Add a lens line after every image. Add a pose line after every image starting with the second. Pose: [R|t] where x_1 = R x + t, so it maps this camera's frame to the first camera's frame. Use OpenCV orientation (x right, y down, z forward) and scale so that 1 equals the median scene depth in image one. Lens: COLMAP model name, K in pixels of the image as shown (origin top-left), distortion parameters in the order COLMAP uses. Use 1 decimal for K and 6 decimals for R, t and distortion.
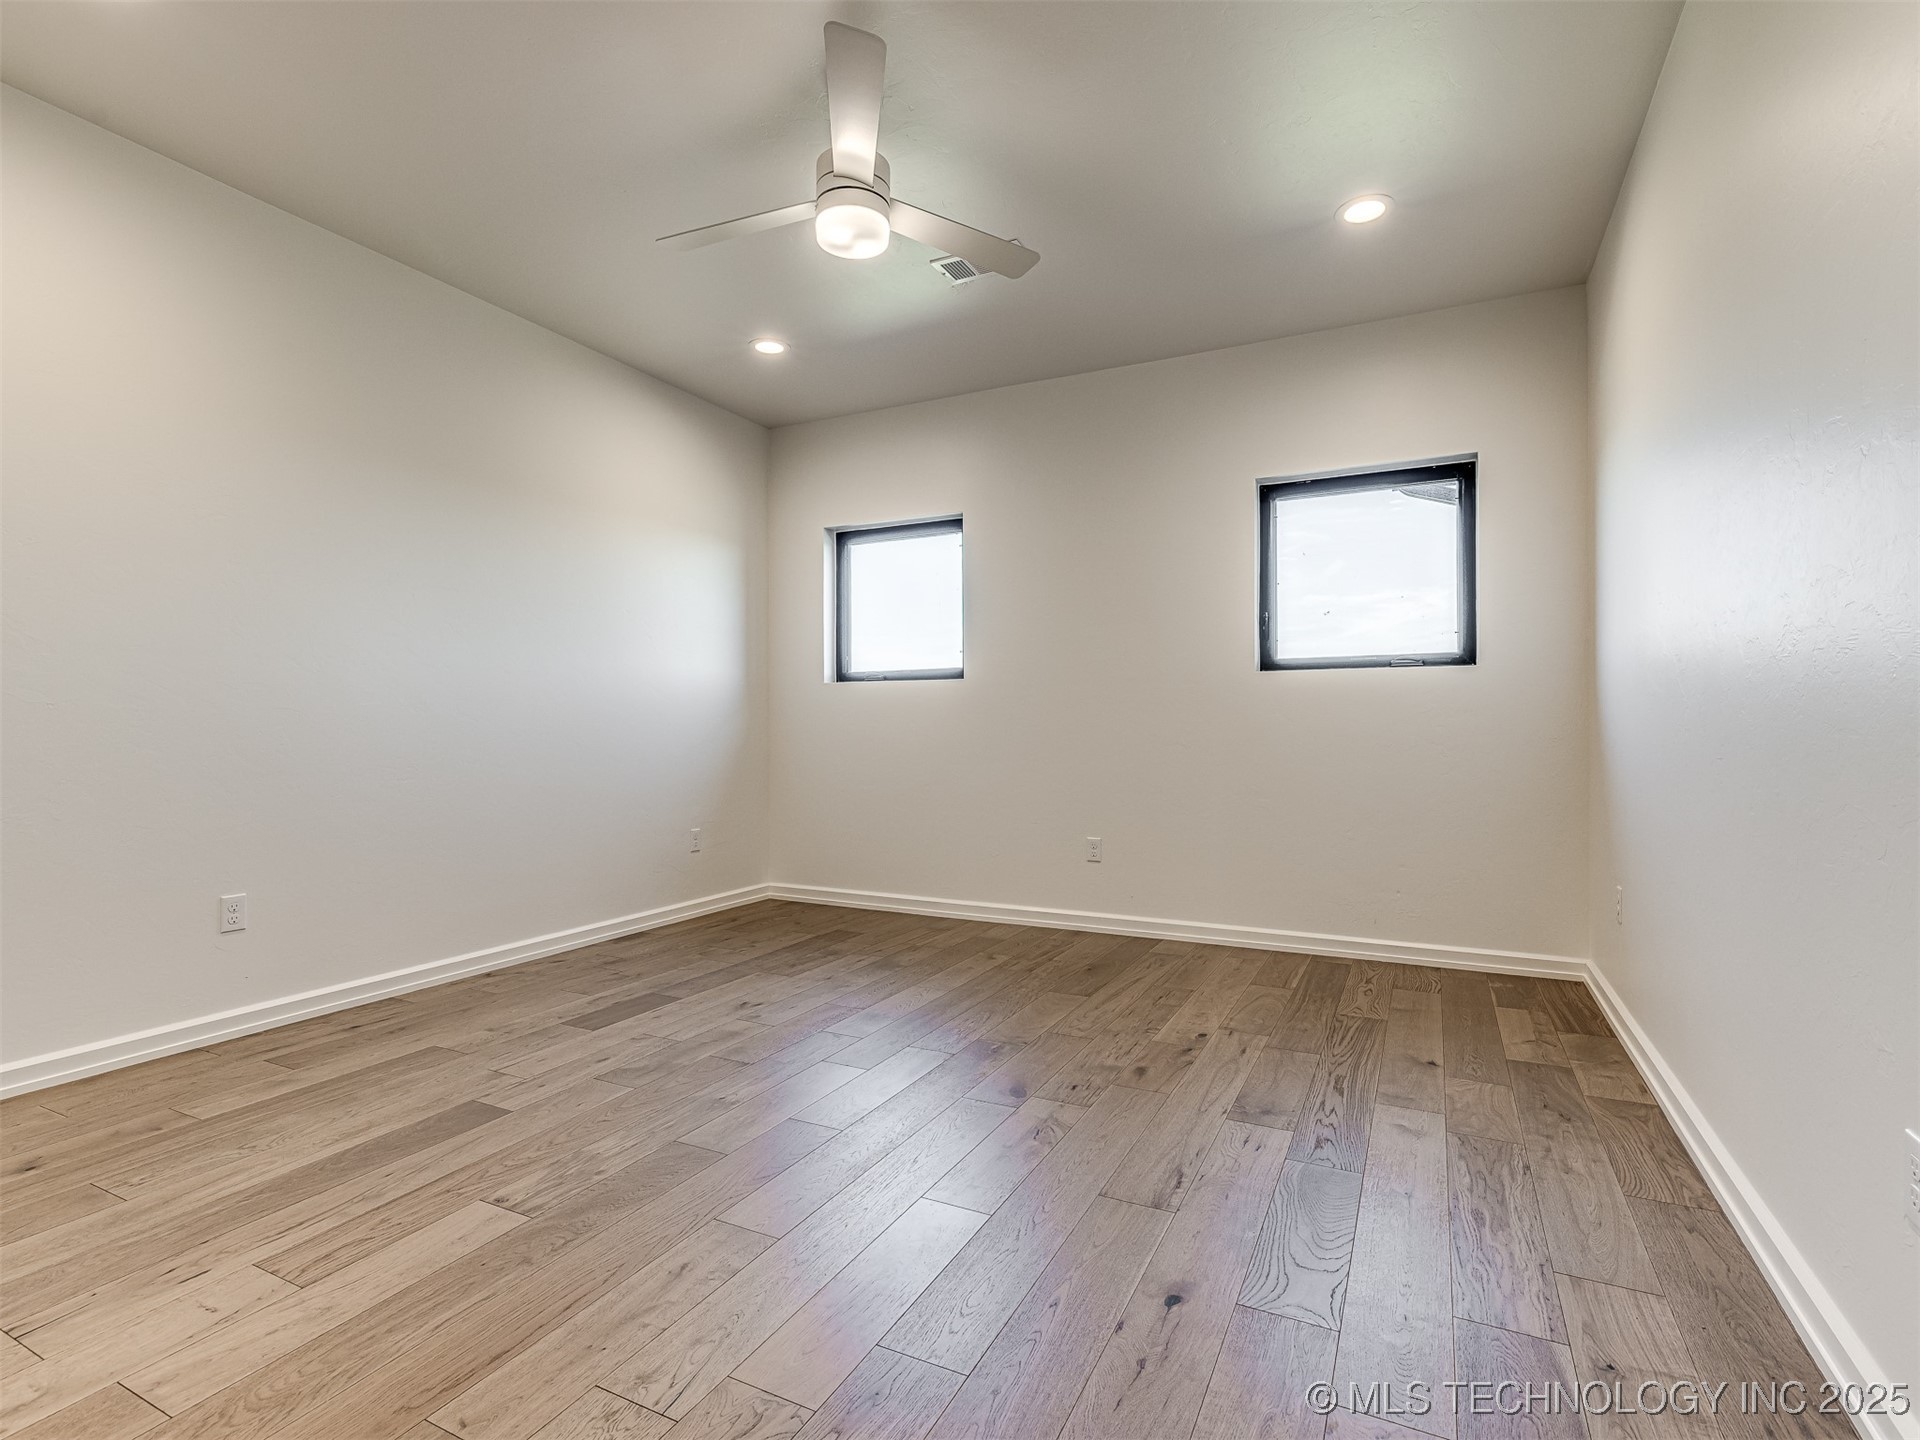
lens RADIAL K [[922.6, 0, 956.5], [0, 922.6, 719.3], [0, 0, 1]] dist [-0.000986, 0.001131]
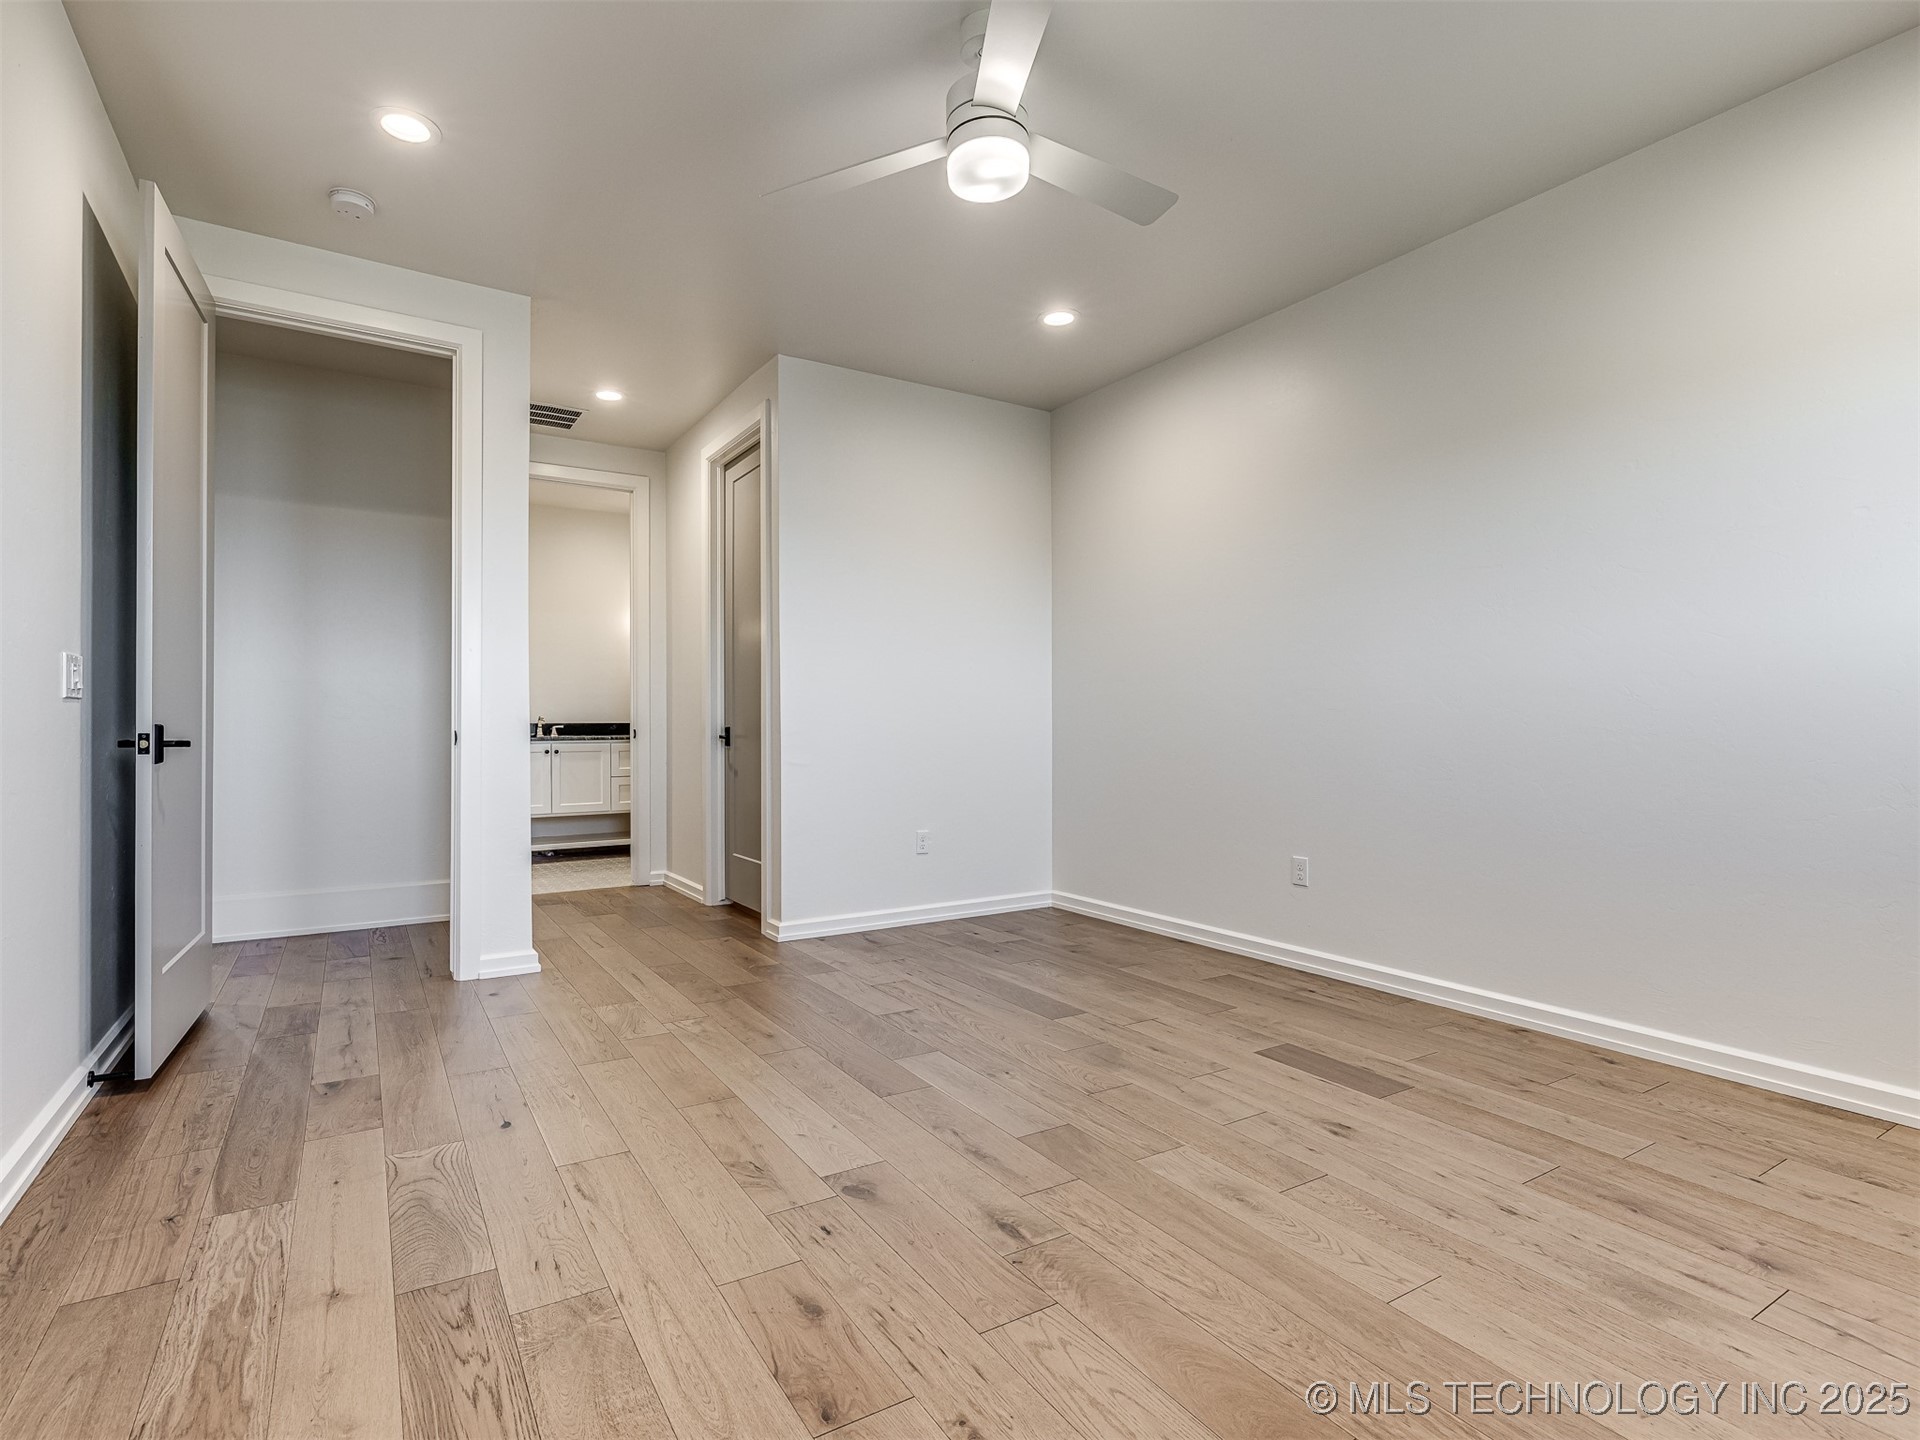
lens RADIAL K [[922.6, 0, 956.5], [0, 922.6, 719.3], [0, 0, 1]] dist [-0.000986, 0.001131]
pose [[-0.496138, -0.005737, -0.868224, 0.719434], [0.006340, 0.999928, -0.010230, -0.001537], [0.868220, -0.010580, -0.496066, 1.462692]]
